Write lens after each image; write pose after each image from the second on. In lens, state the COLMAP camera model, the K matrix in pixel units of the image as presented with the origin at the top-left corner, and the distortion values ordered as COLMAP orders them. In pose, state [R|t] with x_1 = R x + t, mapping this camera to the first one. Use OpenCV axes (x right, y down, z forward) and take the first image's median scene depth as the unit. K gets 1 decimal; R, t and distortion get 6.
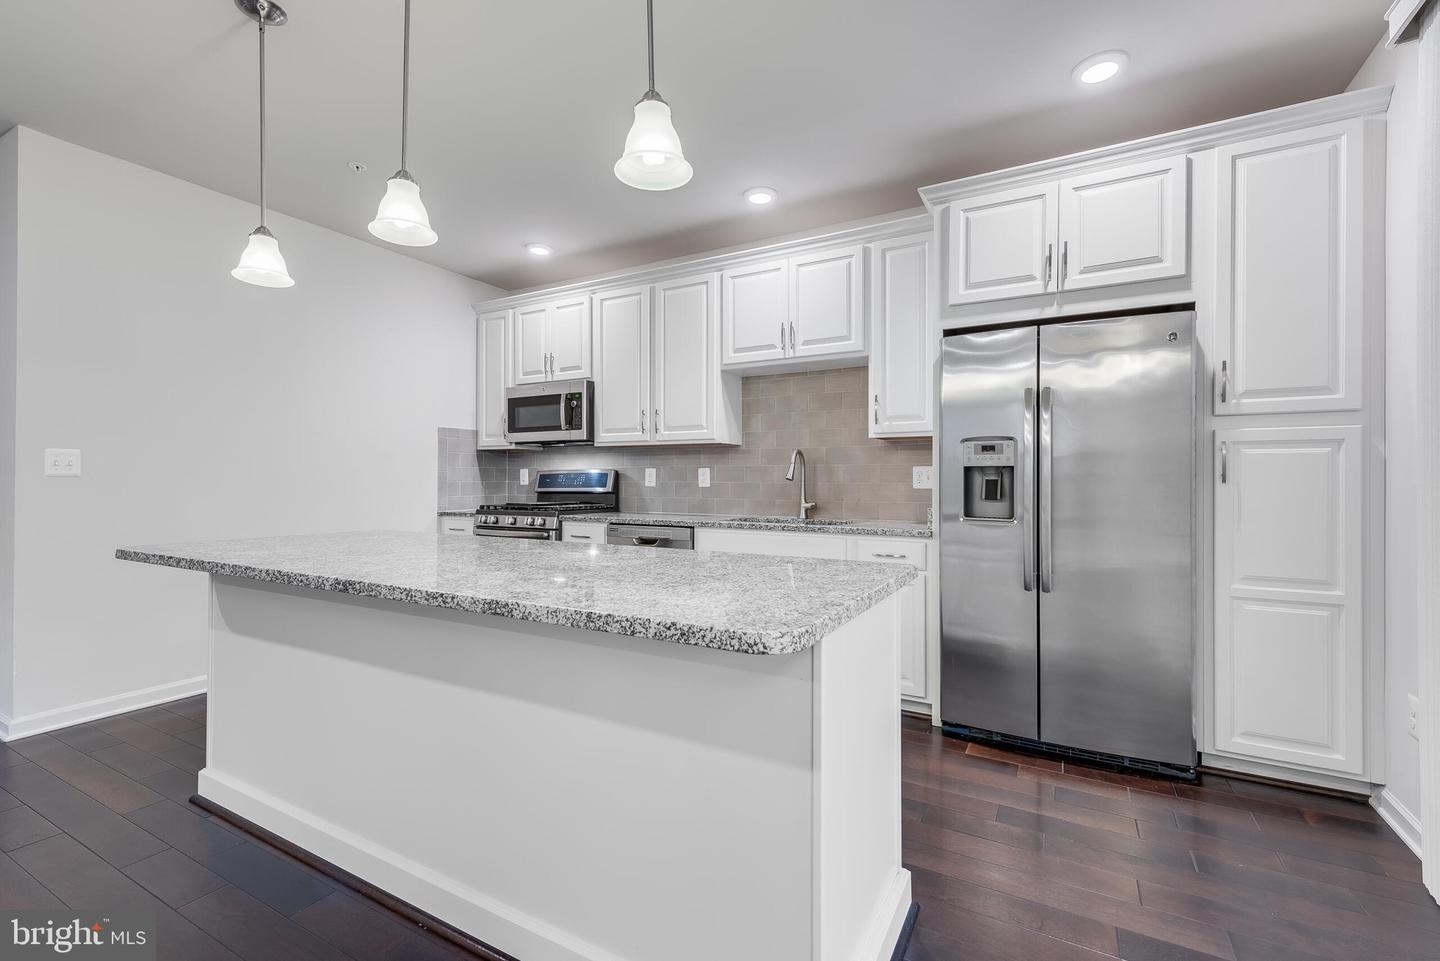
lens RADIAL K [[623.2, 0, 697.2], [0, 623.2, 480.3], [0, 0, 1]] dist [-0.003780, 0.000991]
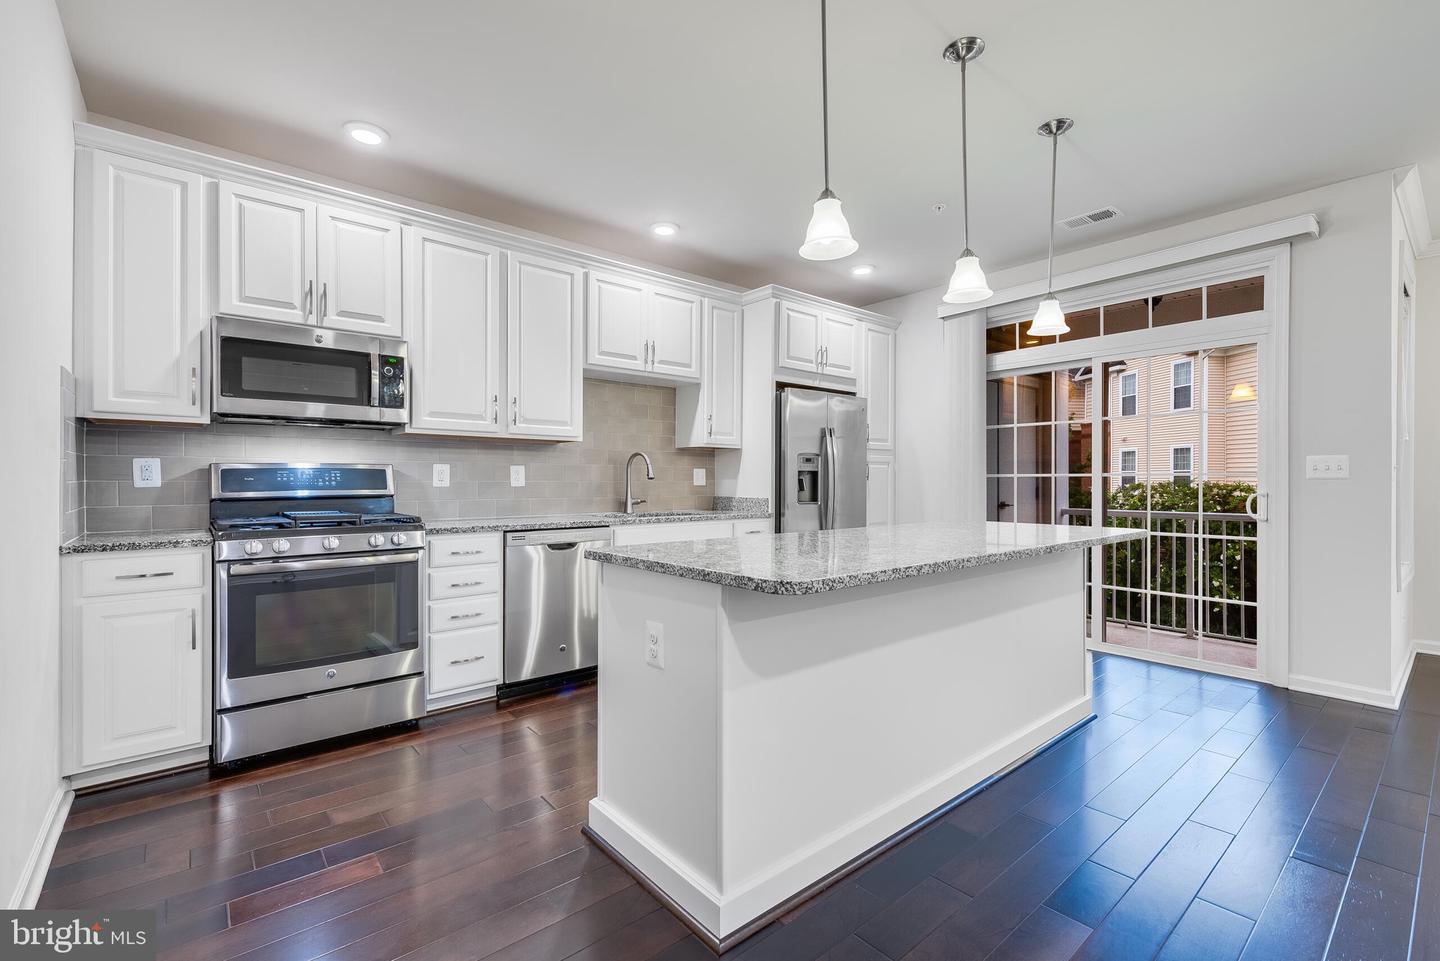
lens RADIAL K [[623.2, 0, 723.4], [0, 623.2, 485.9], [0, 0, 1]] dist [-0.003780, 0.000991]
pose [[0.343589, -0.009180, 0.939075, -0.831068], [-0.000426, 0.999951, 0.009931, 0.000936], [-0.939120, -0.003813, 0.343568, 0.453228]]
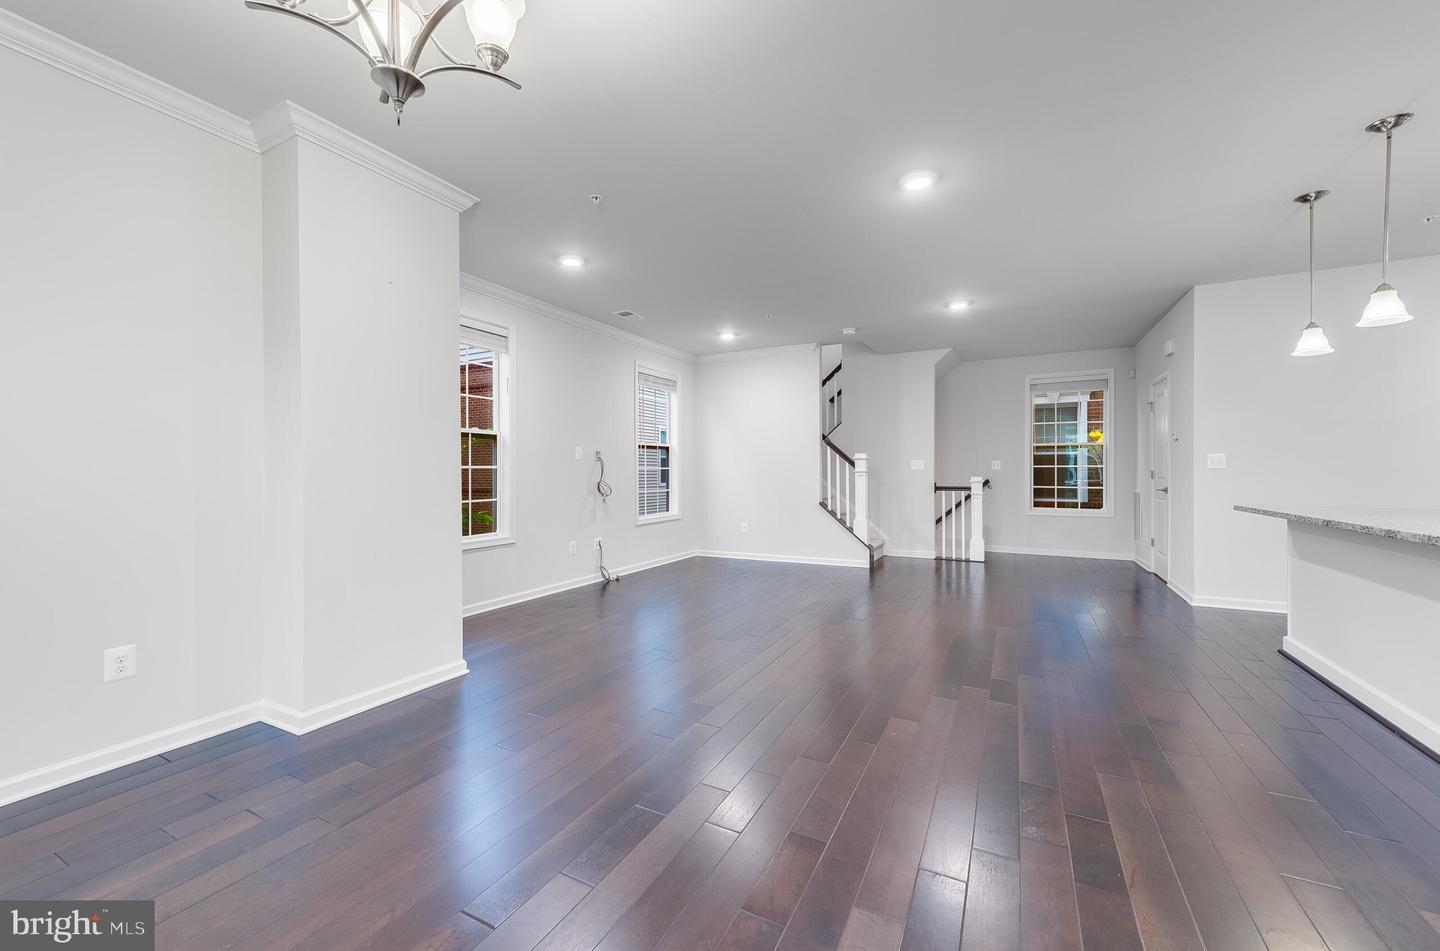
lens RADIAL K [[571.1, 0, 729.1], [0, 571.1, 469.5], [0, 0, 1]] dist [0.009164, -0.000882]
pose [[0.040168, -0.008856, -0.999154, 0.420076], [0.003913, 0.999954, -0.008705, 0.002834], [0.999185, -0.003560, 0.040201, -0.344540]]
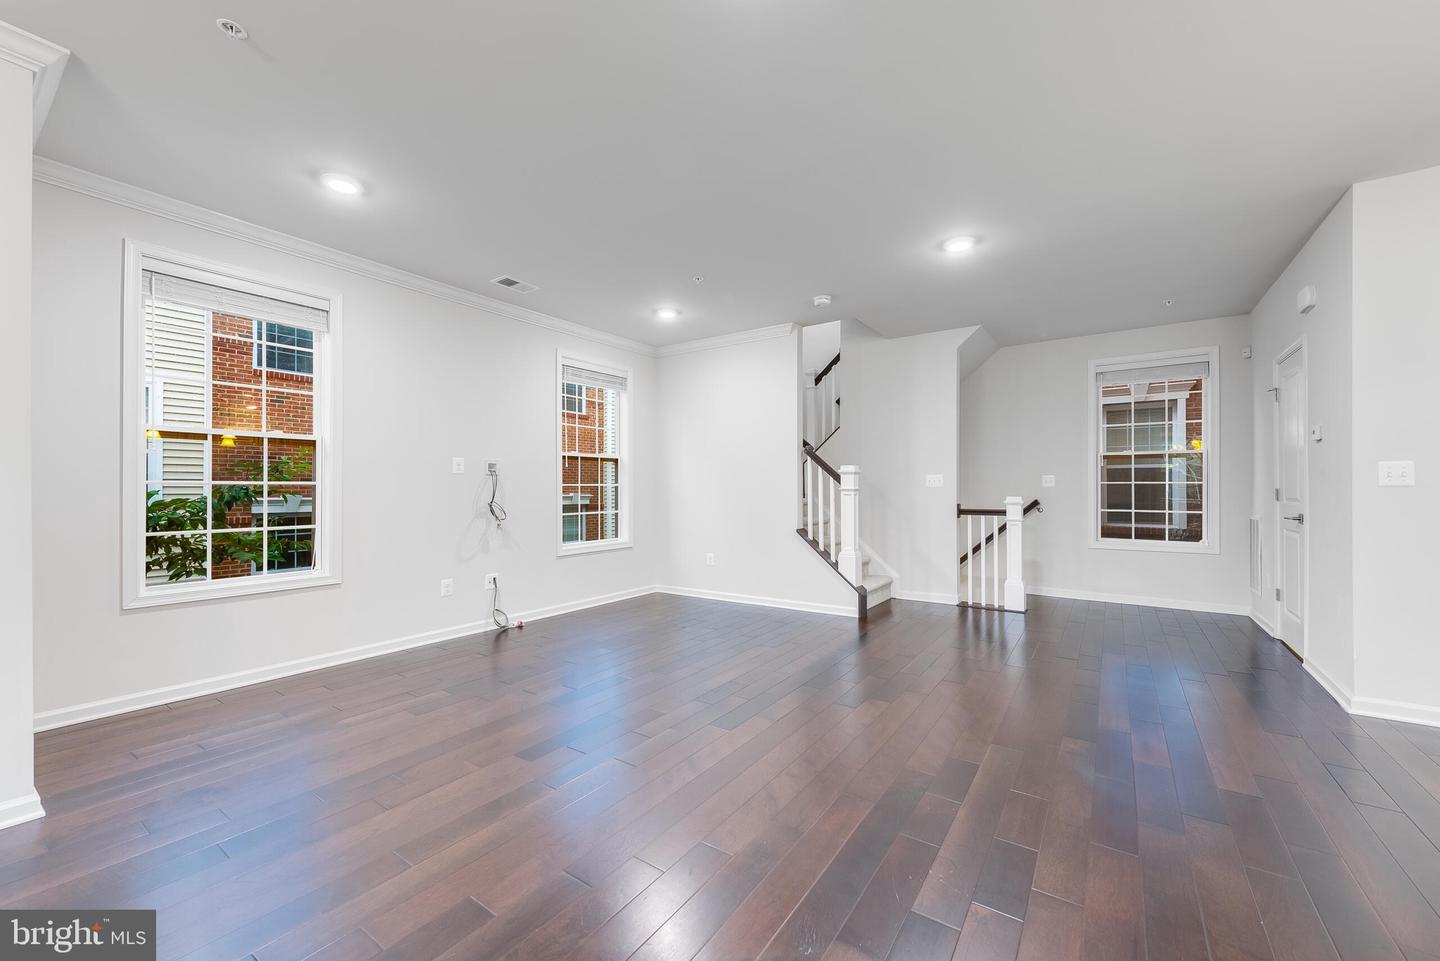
lens RADIAL K [[584.1, 0, 725.1], [0, 584.1, 484.4], [0, 0, 1]] dist [0.014720, -0.000907]
pose [[-0.081493, -0.012447, -0.996596, 0.071756], [0.001740, 0.999919, -0.012630, 0.000520], [0.996672, -0.002763, -0.081465, -0.054606]]
